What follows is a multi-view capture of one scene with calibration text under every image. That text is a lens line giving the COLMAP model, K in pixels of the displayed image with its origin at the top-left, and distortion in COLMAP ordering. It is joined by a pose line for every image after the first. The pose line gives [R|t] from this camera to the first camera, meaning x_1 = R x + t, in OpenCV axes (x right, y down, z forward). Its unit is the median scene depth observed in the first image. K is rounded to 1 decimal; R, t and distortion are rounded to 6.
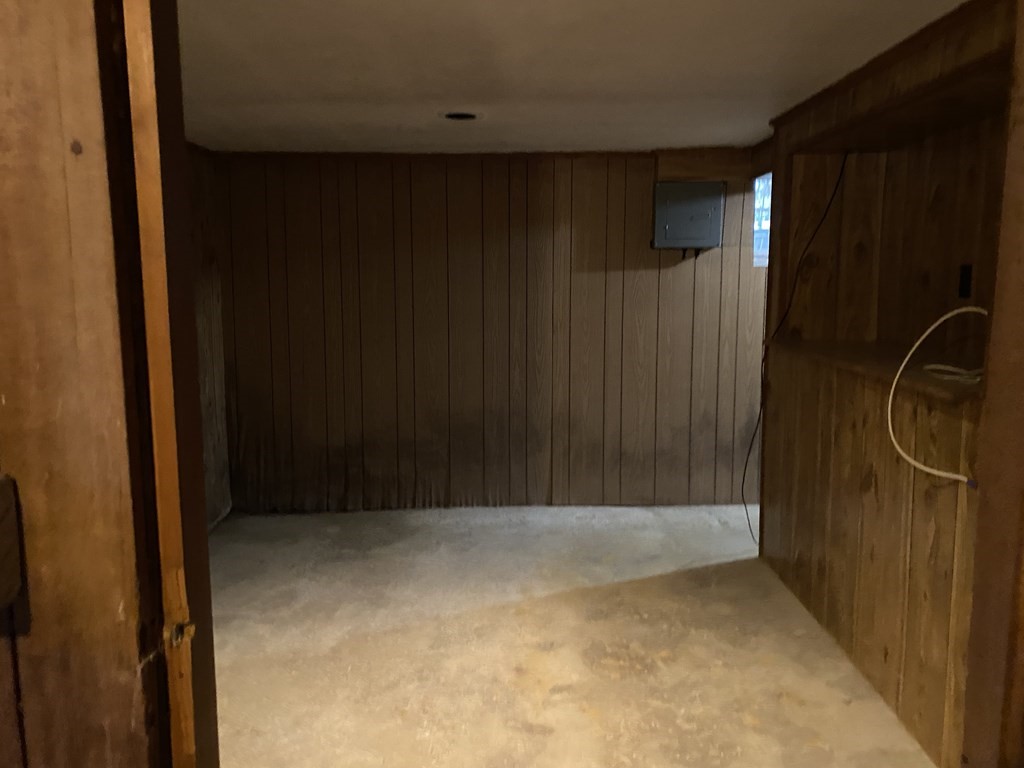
lens RADIAL K [[784.1, 0, 512.0], [0, 784.1, 413.7], [0, 0, 1]] dist [0.010179, 0.003452]
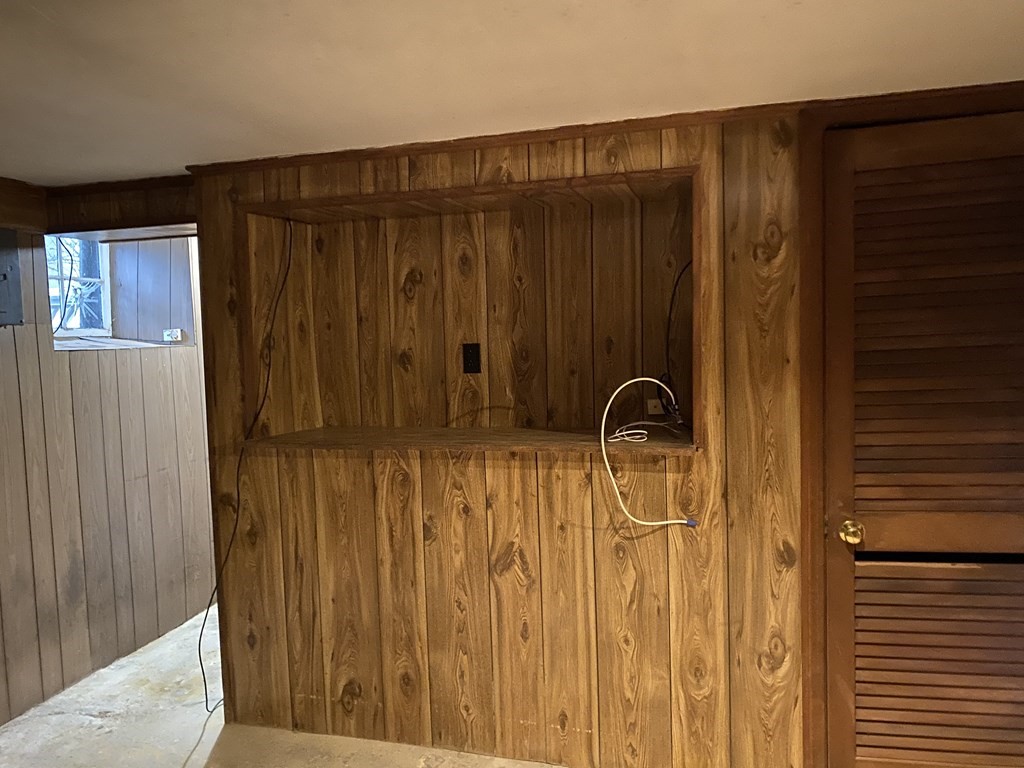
lens RADIAL K [[784.1, 0, 512.0], [0, 784.1, 413.7], [0, 0, 1]] dist [0.010179, 0.003452]
pose [[0.272712, -0.079519, 0.958804, -0.421591], [0.190085, 0.981387, 0.027326, -0.108088], [-0.943131, 0.174802, 0.282751, 0.616263]]
